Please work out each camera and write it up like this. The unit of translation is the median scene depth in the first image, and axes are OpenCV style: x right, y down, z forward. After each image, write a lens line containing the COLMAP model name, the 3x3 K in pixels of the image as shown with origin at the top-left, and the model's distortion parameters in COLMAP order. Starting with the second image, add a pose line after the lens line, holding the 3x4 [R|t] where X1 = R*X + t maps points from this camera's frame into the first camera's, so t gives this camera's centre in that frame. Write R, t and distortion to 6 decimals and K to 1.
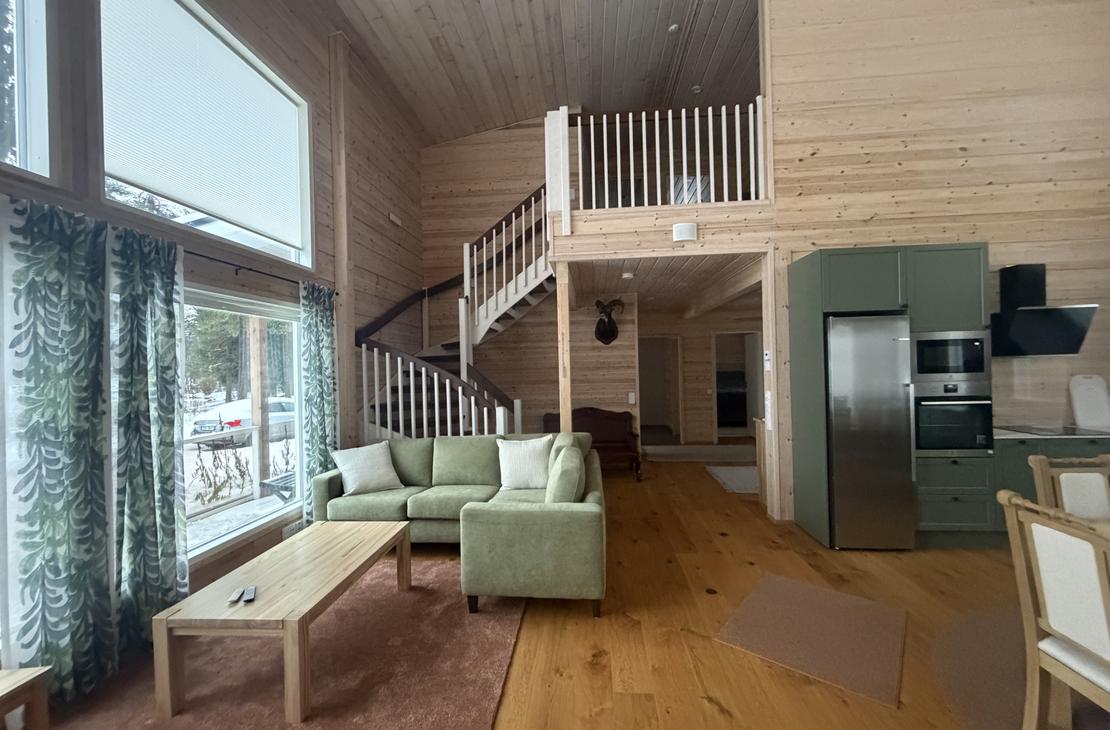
lens RADIAL K [[447.8, 0, 555.0], [0, 447.8, 365.0], [0, 0, 1]] dist [-0.000452, 0.000035]
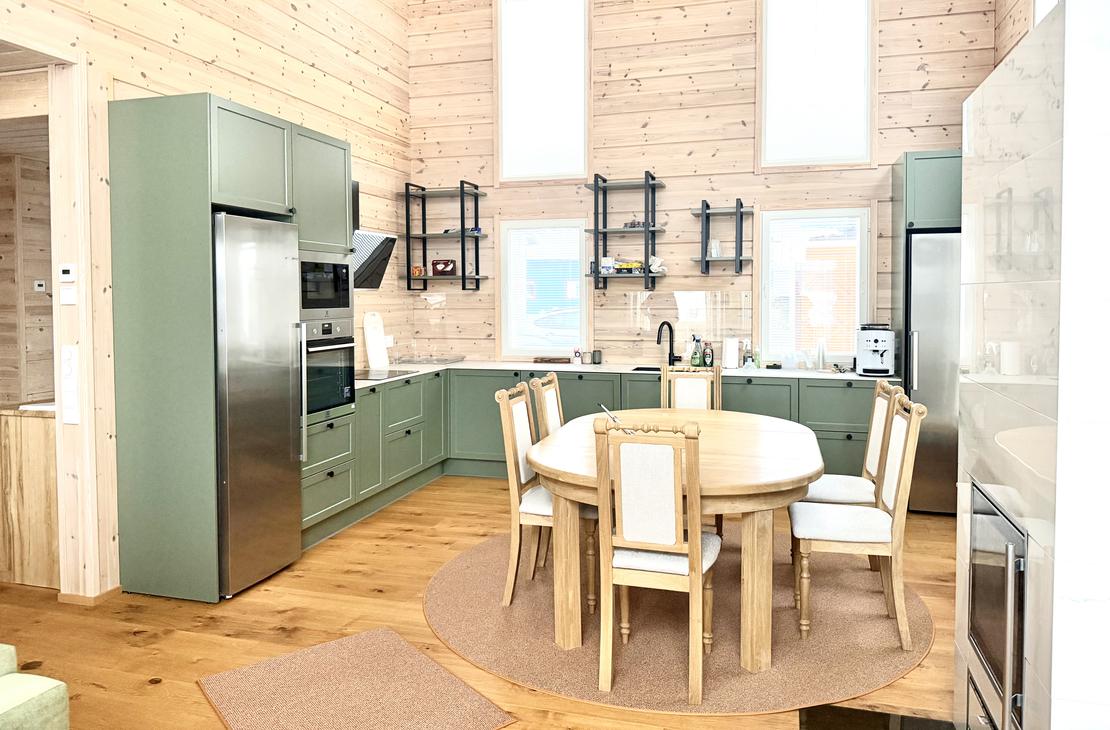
lens RADIAL K [[780.7, 0, 554.0], [0, 780.7, 321.8], [0, 0, 1]] dist [0.033983, -0.002764]
pose [[0.205749, -0.012208, 0.978529, -0.319221], [-0.000173, 0.999922, 0.012511, 0.024637], [-0.978605, -0.002744, 0.205731, 0.354168]]
